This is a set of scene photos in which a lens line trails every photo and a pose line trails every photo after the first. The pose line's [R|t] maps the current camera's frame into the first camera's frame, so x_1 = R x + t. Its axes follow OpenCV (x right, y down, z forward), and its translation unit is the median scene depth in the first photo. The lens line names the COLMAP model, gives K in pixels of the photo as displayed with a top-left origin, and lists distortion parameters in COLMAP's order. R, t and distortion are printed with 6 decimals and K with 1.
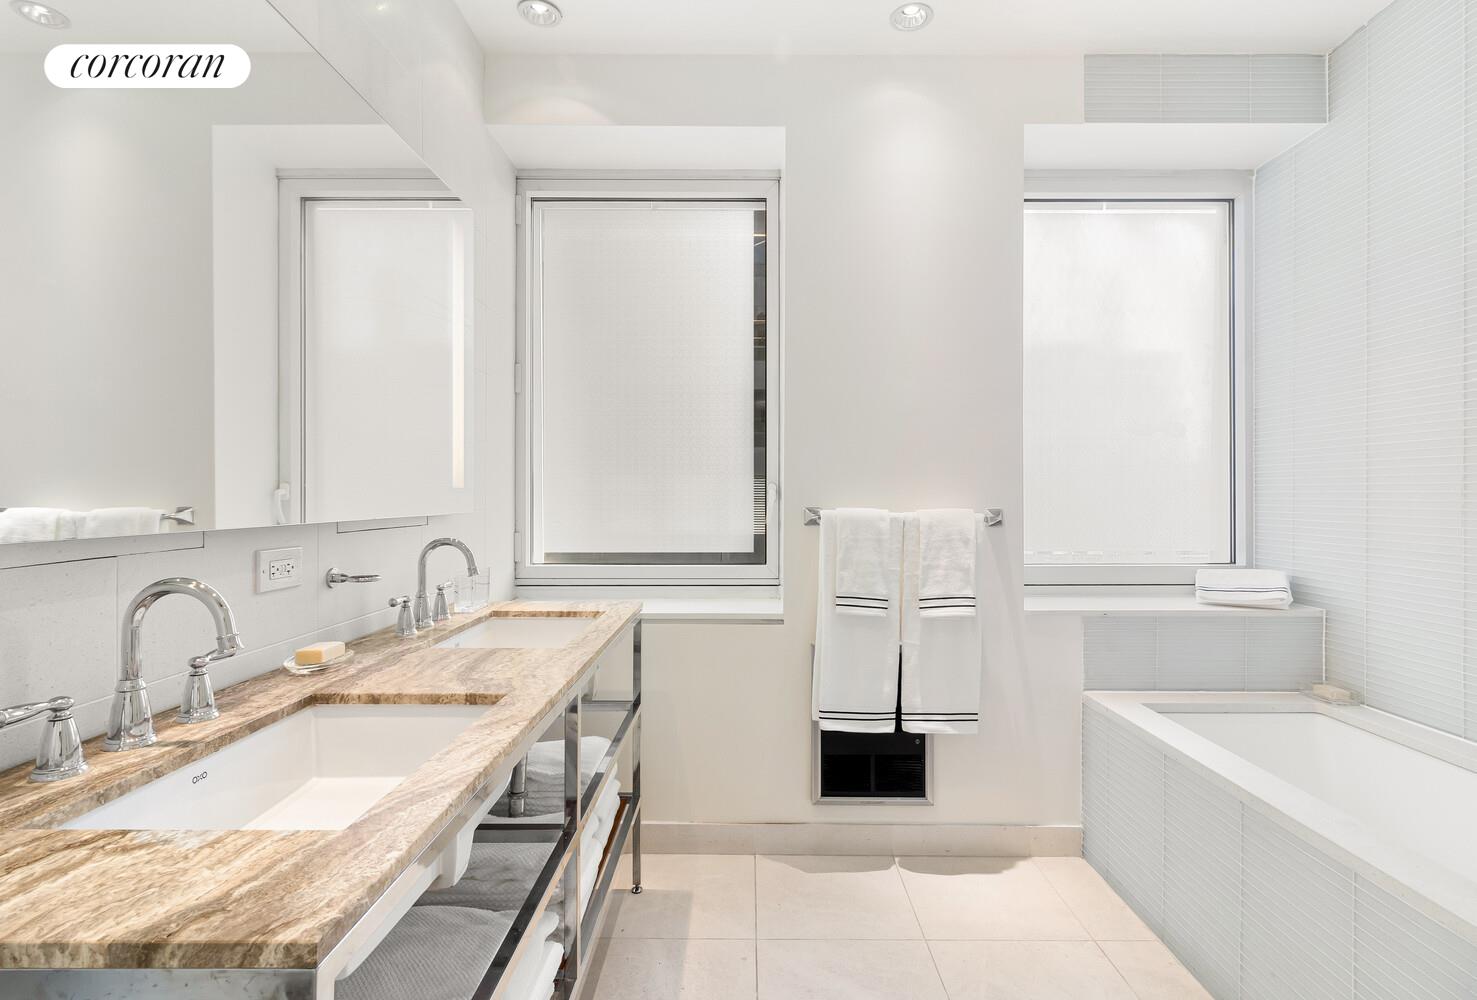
lens RADIAL K [[689.0, 0, 738.0], [0, 689.0, 498.6], [0, 0, 1]] dist [0.001533, 0.000429]
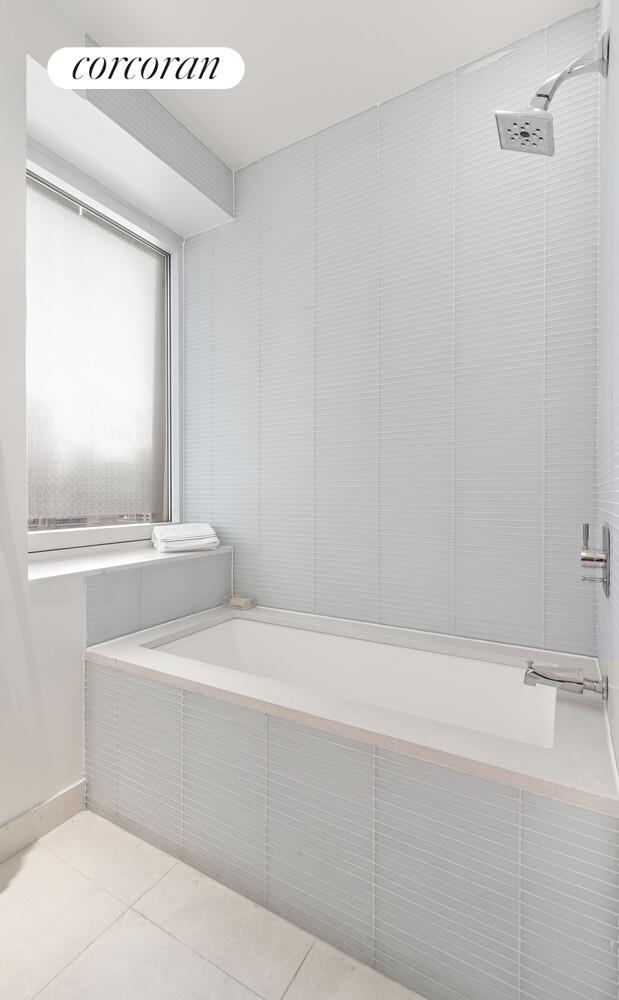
lens RADIAL K [[468.7, 0, 304.3], [0, 468.7, 495.7], [0, 0, 1]] dist [0.001489, 0.000592]
pose [[0.498617, -0.003852, 0.866814, 0.053794], [-0.000697, 0.999988, 0.004844, 0.046003], [-0.866822, -0.003020, 0.498609, 0.366228]]
